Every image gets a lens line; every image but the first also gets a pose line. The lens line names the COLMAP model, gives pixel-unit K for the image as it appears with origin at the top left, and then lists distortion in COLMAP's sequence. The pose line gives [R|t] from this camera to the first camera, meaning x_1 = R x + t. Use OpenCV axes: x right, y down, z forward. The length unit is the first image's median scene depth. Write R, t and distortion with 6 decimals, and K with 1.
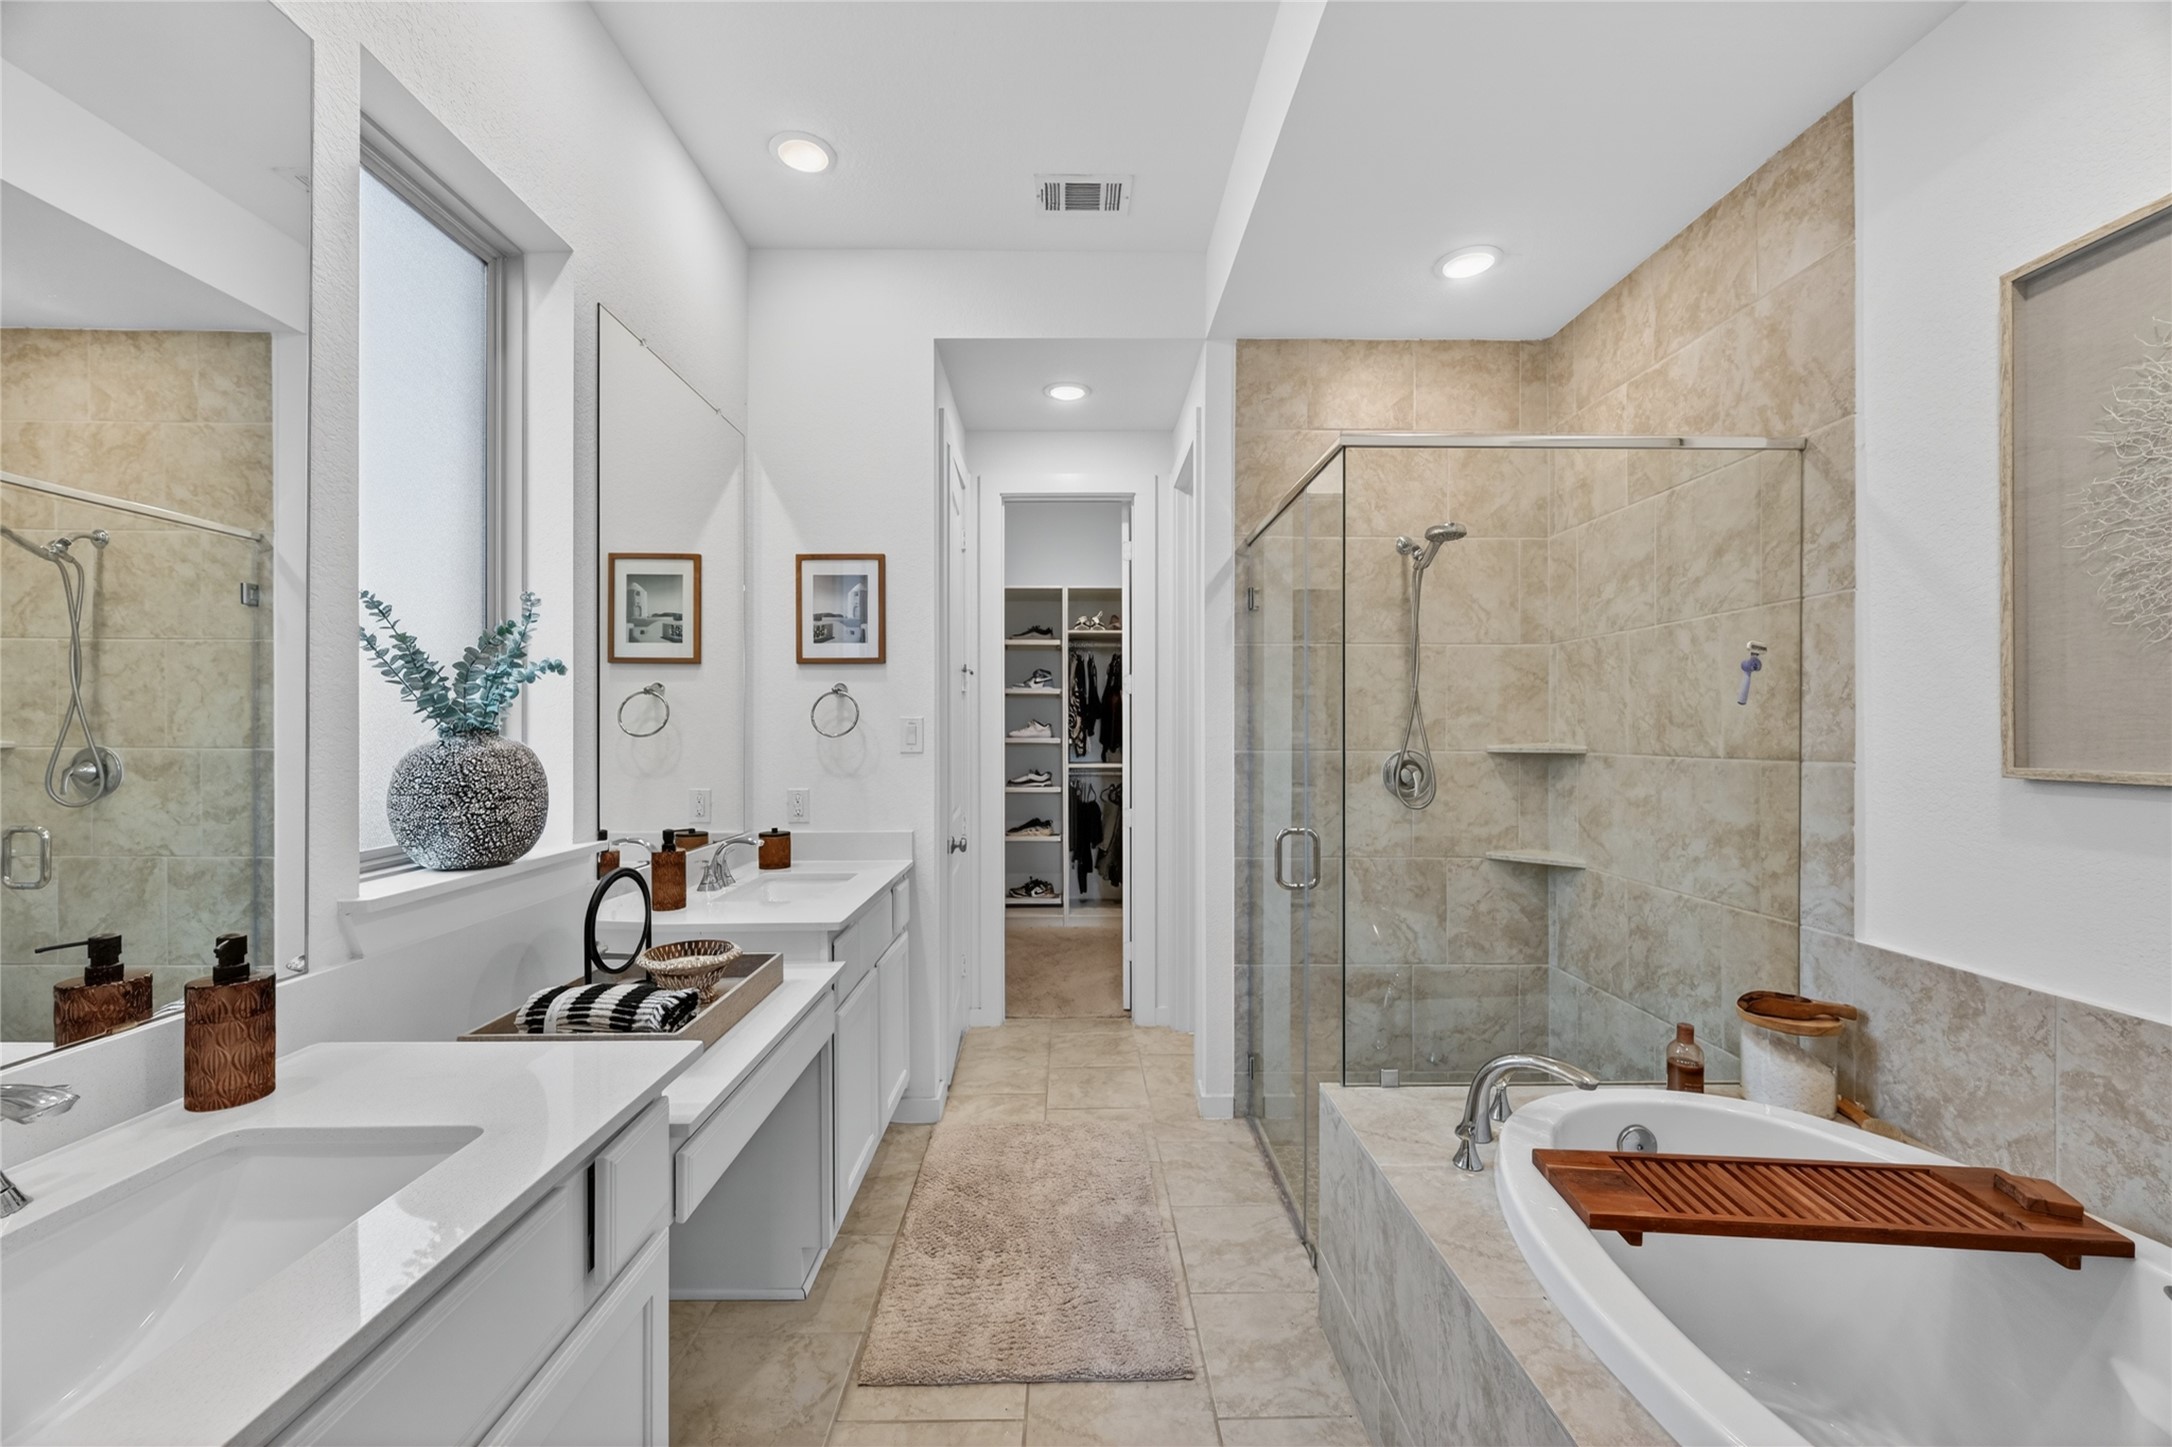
lens RADIAL K [[862.9, 0, 1083.2], [0, 862.9, 720.0], [0, 0, 1]] dist [-0.000909, 0.000481]
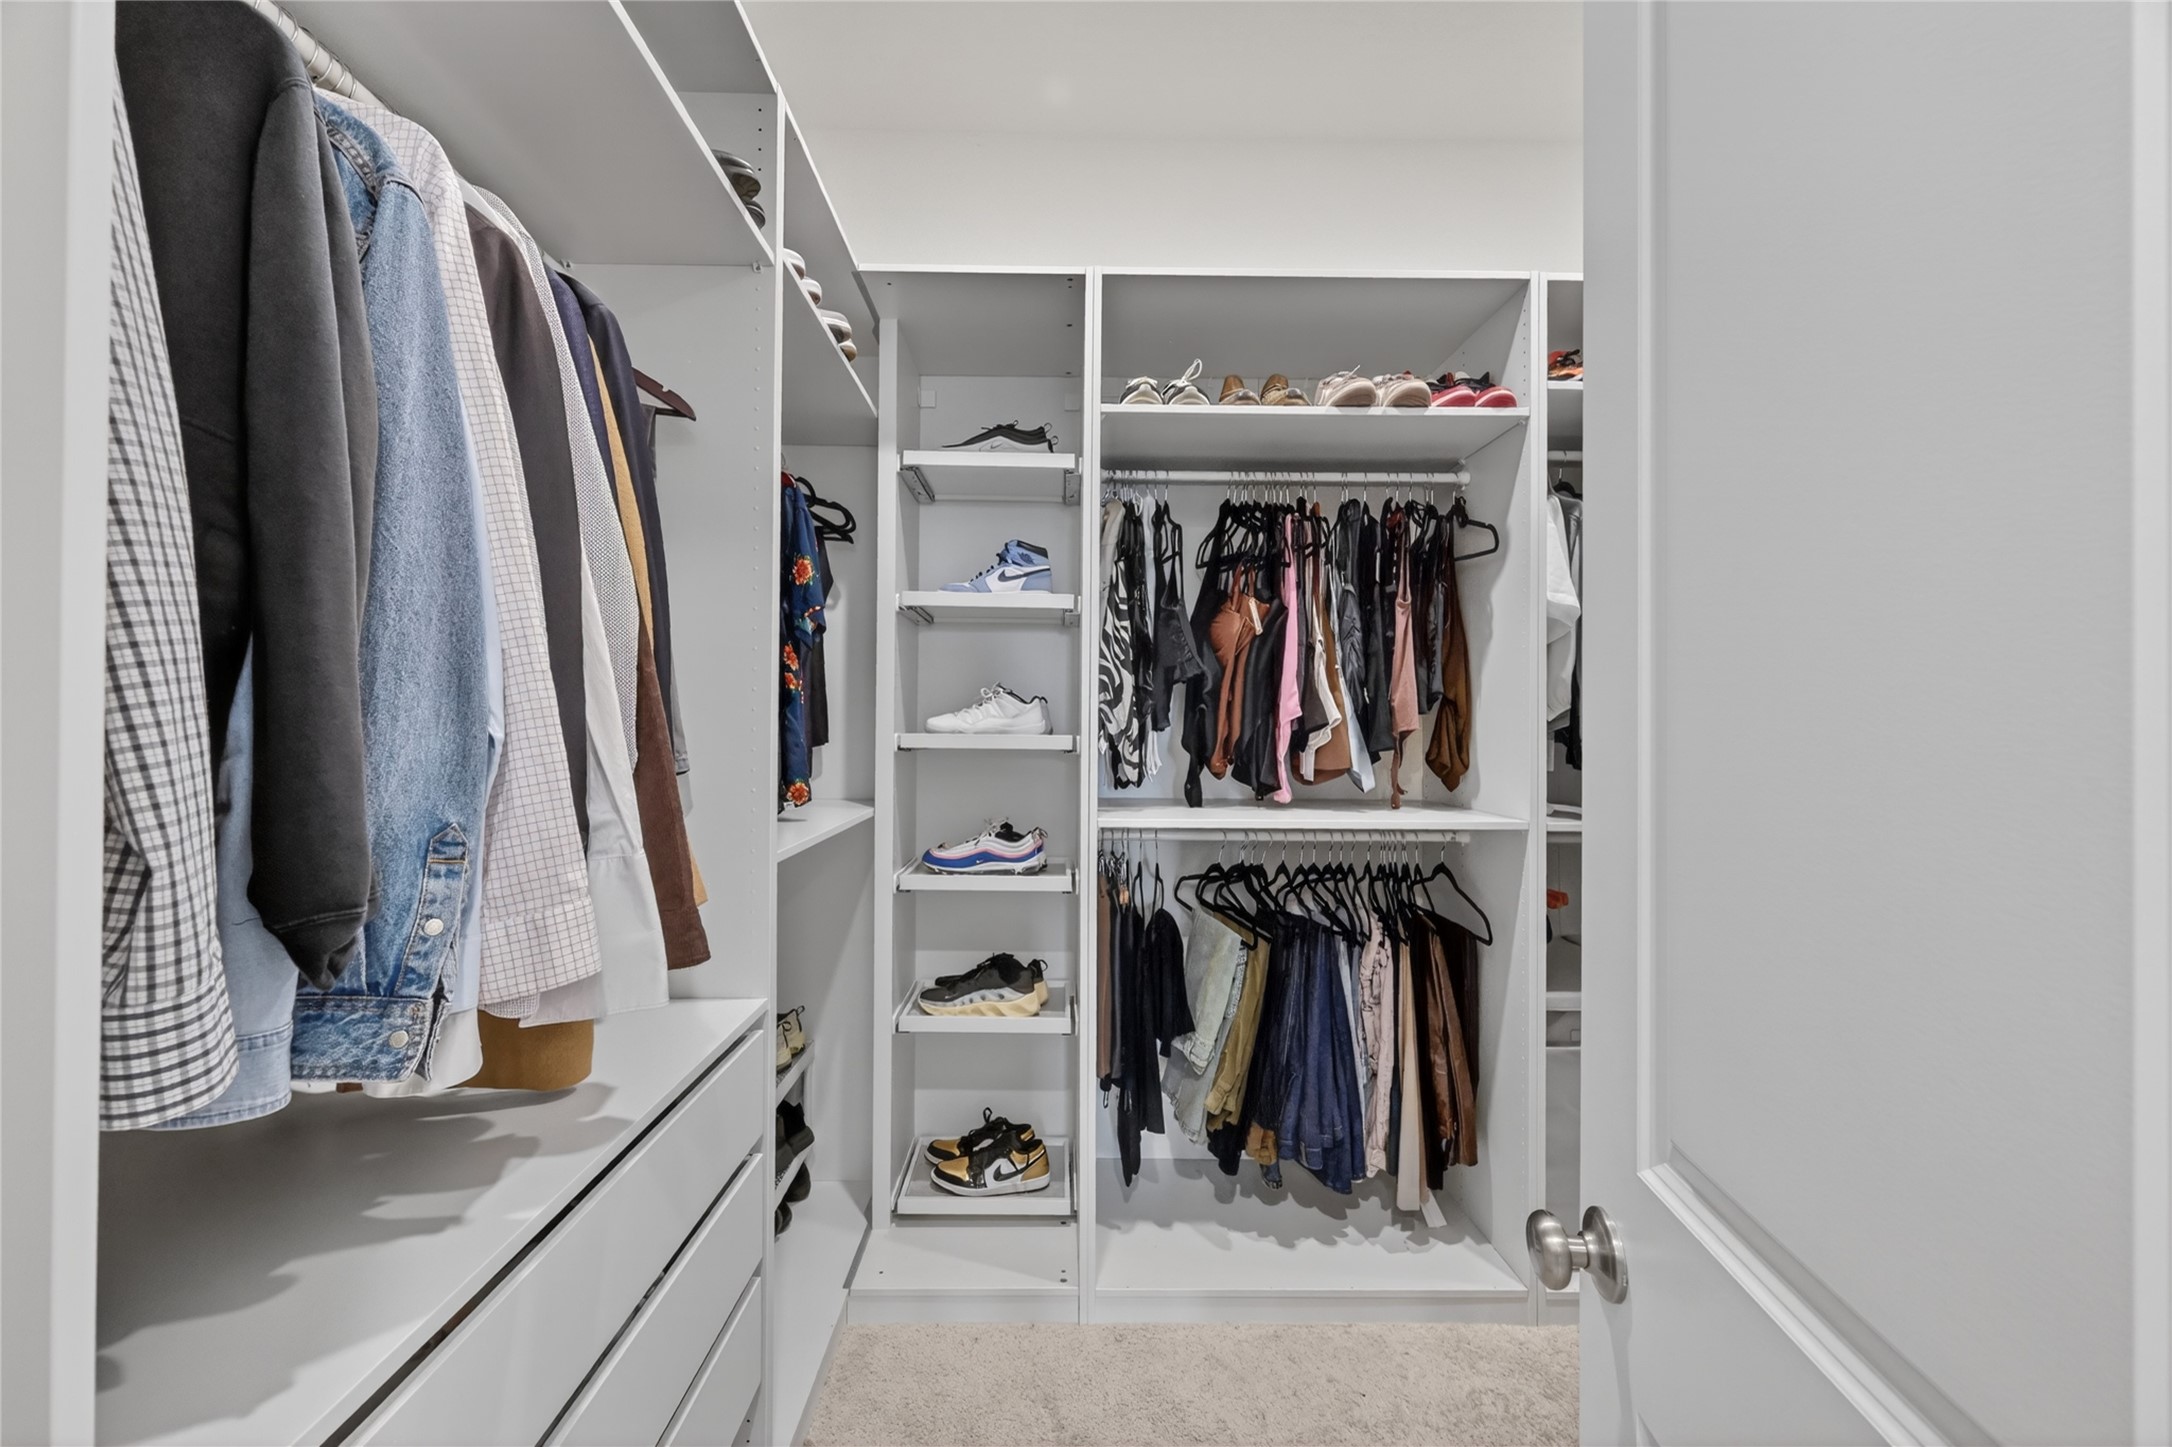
lens RADIAL K [[862.9, 0, 1080.6], [0, 862.9, 716.1], [0, 0, 1]] dist [-0.000909, 0.000481]
pose [[0.999899, 0.007802, 0.011912, -0.062080], [-0.007874, 0.999951, 0.006035, 0.024738], [-0.011864, -0.006128, 0.999911, 1.477633]]
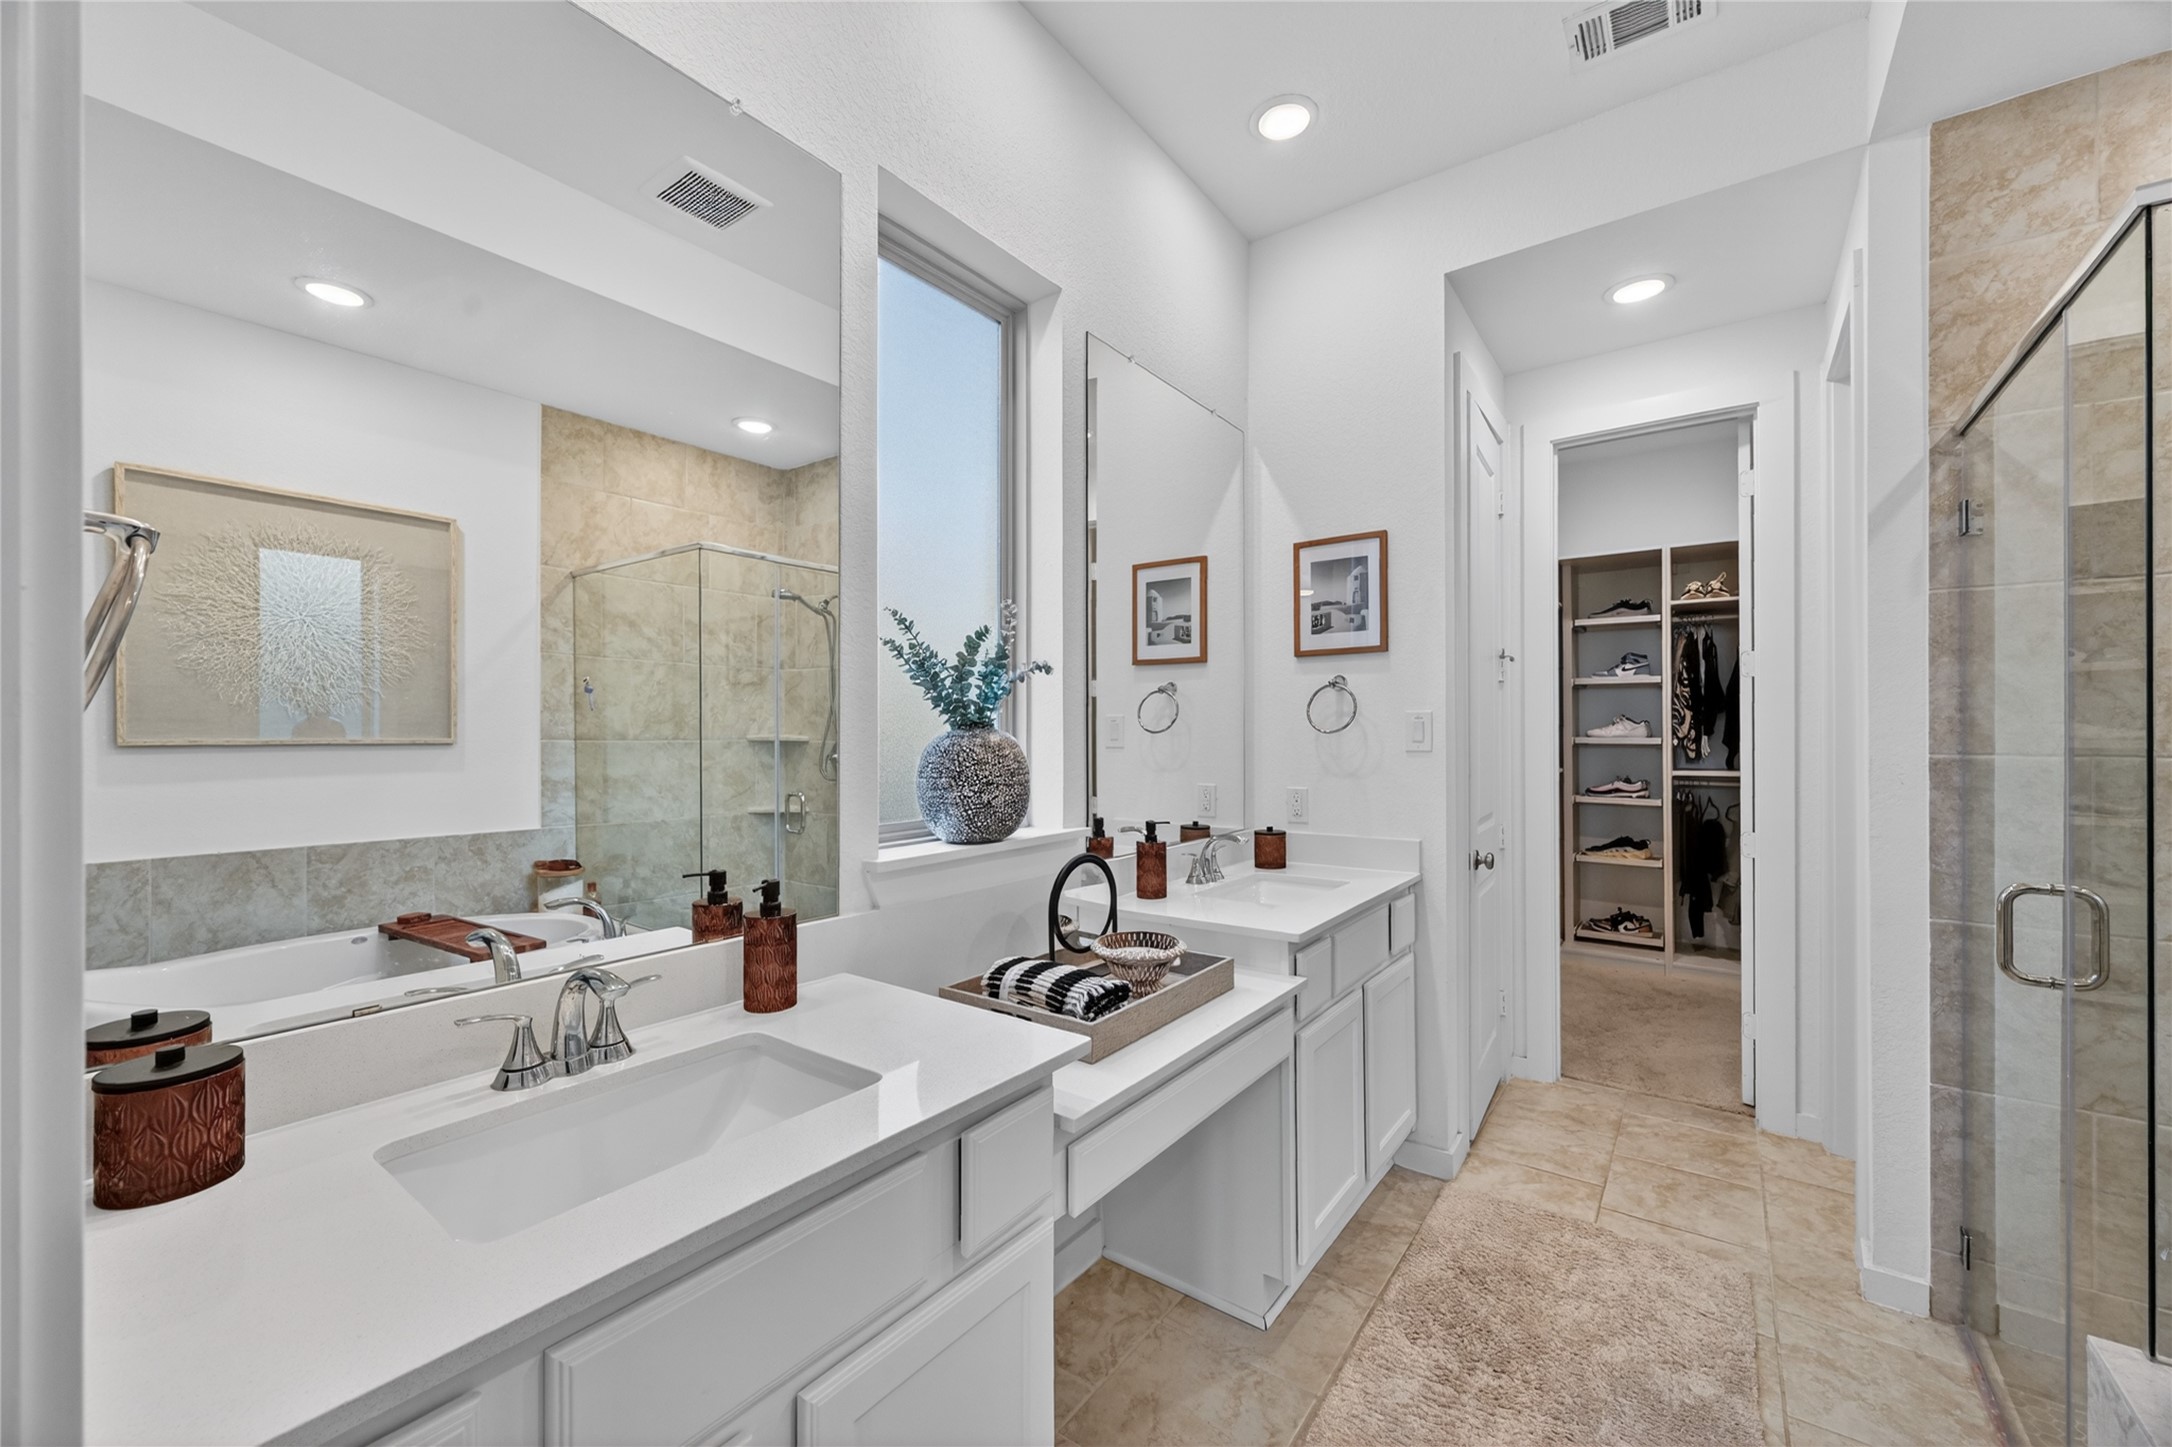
lens RADIAL K [[862.9, 0, 1072.2], [0, 862.9, 722.8], [0, 0, 1]] dist [-0.000909, 0.000481]
pose [[0.794165, -0.006310, -0.607669, 0.057870], [0.007847, 0.999969, -0.000130, 0.006462], [0.607651, -0.004665, 0.794191, 0.089741]]
